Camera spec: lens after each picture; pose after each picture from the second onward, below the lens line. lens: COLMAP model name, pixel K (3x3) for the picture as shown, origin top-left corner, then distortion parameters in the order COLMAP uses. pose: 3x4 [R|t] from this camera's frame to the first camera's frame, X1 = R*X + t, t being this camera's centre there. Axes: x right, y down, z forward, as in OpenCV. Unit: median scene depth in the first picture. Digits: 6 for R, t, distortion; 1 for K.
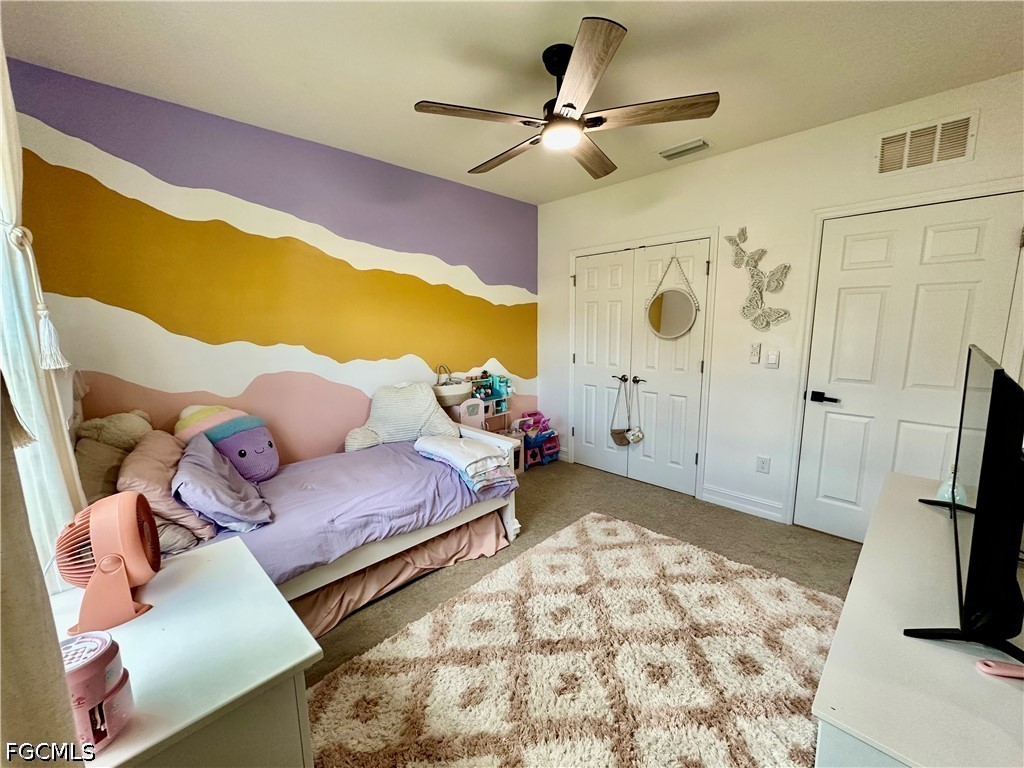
lens RADIAL K [[407.5, 0, 513.0], [0, 407.5, 382.1], [0, 0, 1]] dist [-0.010756, 0.000094]
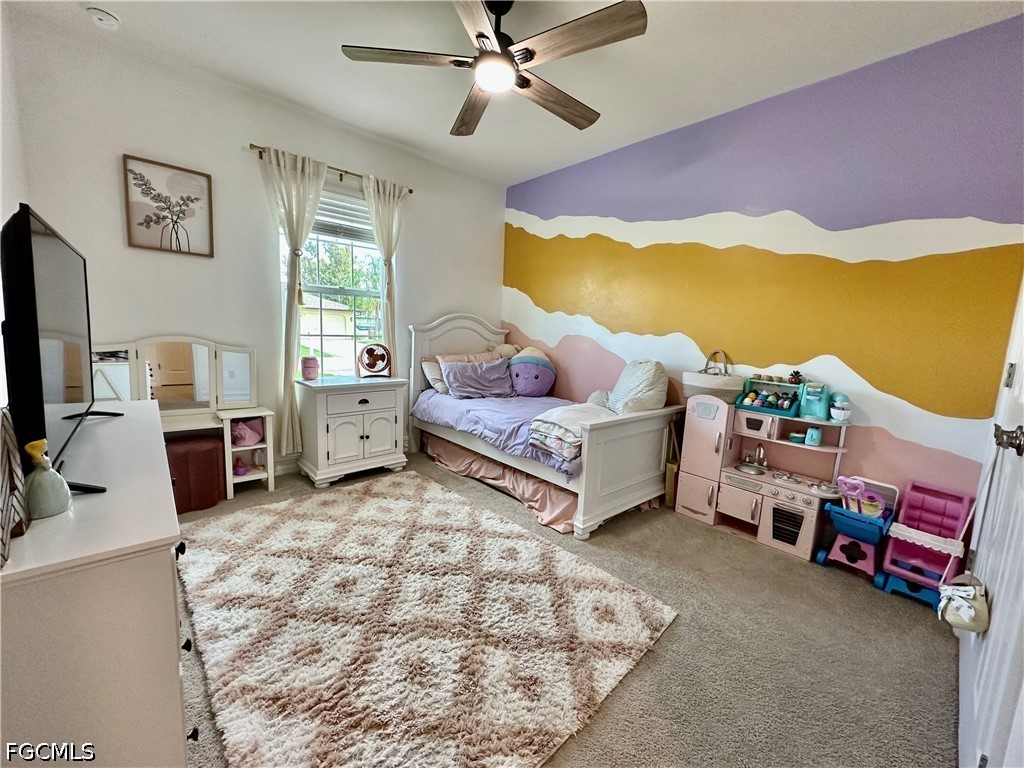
lens RADIAL K [[407.5, 0, 510.6], [0, 407.5, 384.6], [0, 0, 1]] dist [-0.010756, 0.000094]
pose [[-0.049183, 0.147465, -0.987844, 0.886274], [-0.186661, 0.970258, 0.154133, -0.035405], [0.981192, 0.191973, -0.020194, 0.899206]]
